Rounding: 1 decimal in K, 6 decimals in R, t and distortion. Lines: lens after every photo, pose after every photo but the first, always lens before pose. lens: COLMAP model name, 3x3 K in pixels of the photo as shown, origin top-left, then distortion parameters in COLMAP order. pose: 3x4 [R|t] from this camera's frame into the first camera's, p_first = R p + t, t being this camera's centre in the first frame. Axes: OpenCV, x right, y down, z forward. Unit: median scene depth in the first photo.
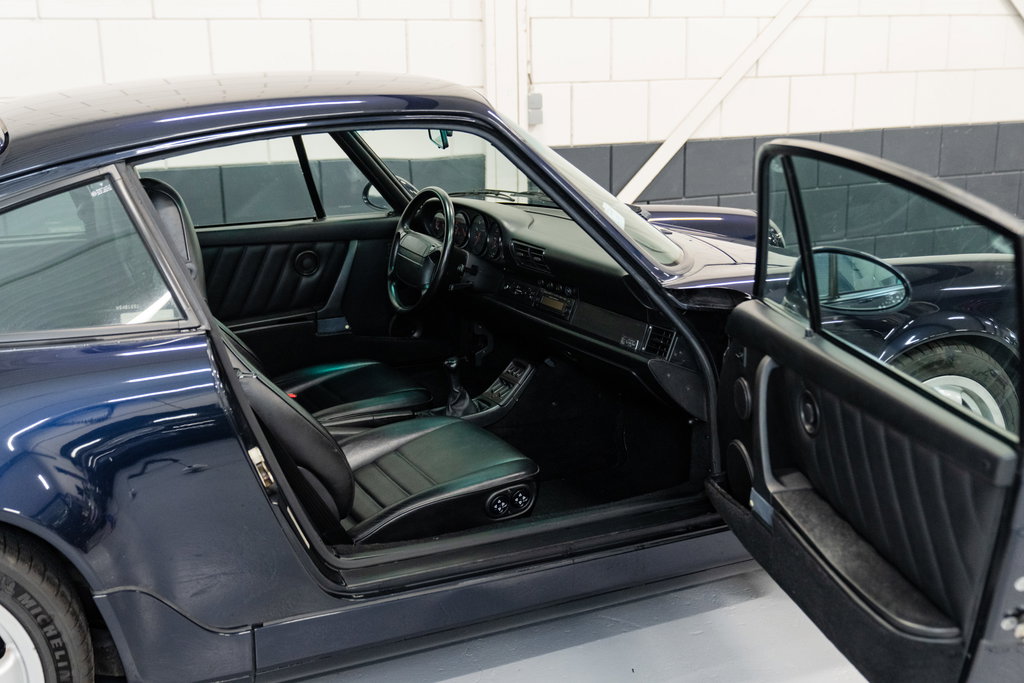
lens RADIAL K [[1115.3, 0, 489.4], [0, 1115.3, 345.4], [0, 0, 1]] dist [-0.006595, 0.003965]
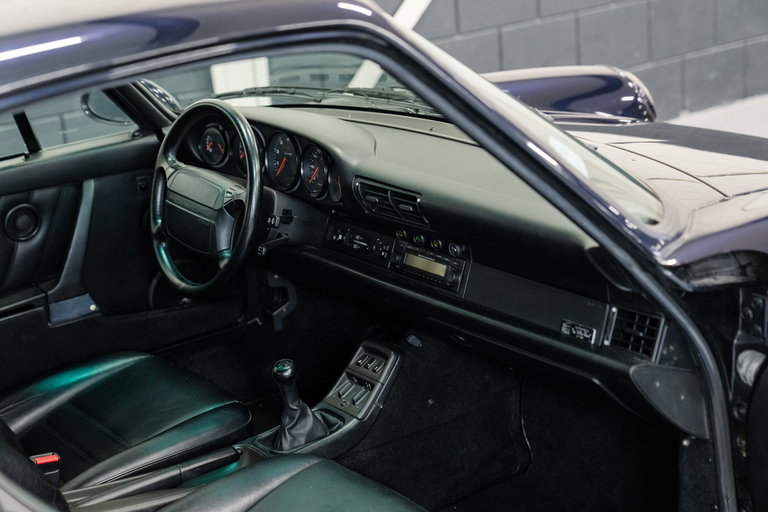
lens RADIAL K [[1338.0, 0, 384.3], [0, 1338.0, 296.6], [0, 0, 1]] dist [0.011464, -0.129928]
pose [[0.982495, -0.117346, 0.144682, -0.098572], [0.106542, 0.991060, 0.080307, -0.098071], [-0.152812, -0.063487, 0.986214, 0.234967]]
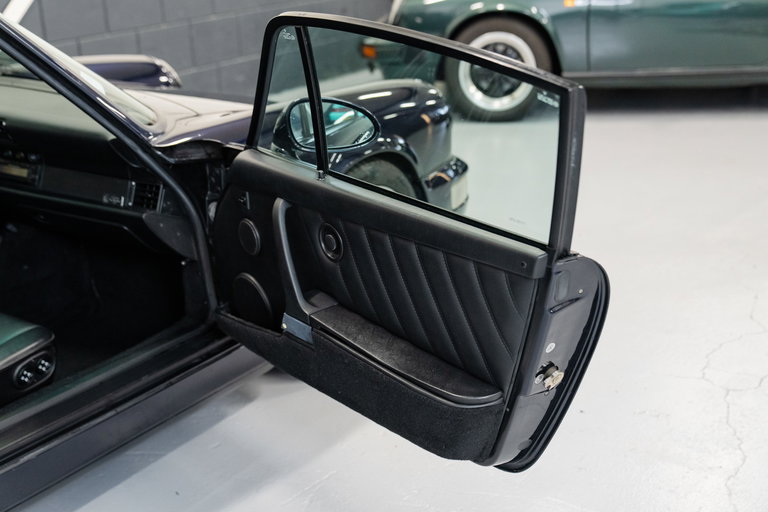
lens RADIAL K [[1025.5, 0, 368.7], [0, 1025.5, 265.5], [0, 0, 1]] dist [0.020118, 0.012873]
pose [[0.870499, -0.177484, 0.459054, -0.122370], [0.134001, 0.982947, 0.125932, -0.031432], [-0.473577, -0.048110, 0.879438, 0.018230]]
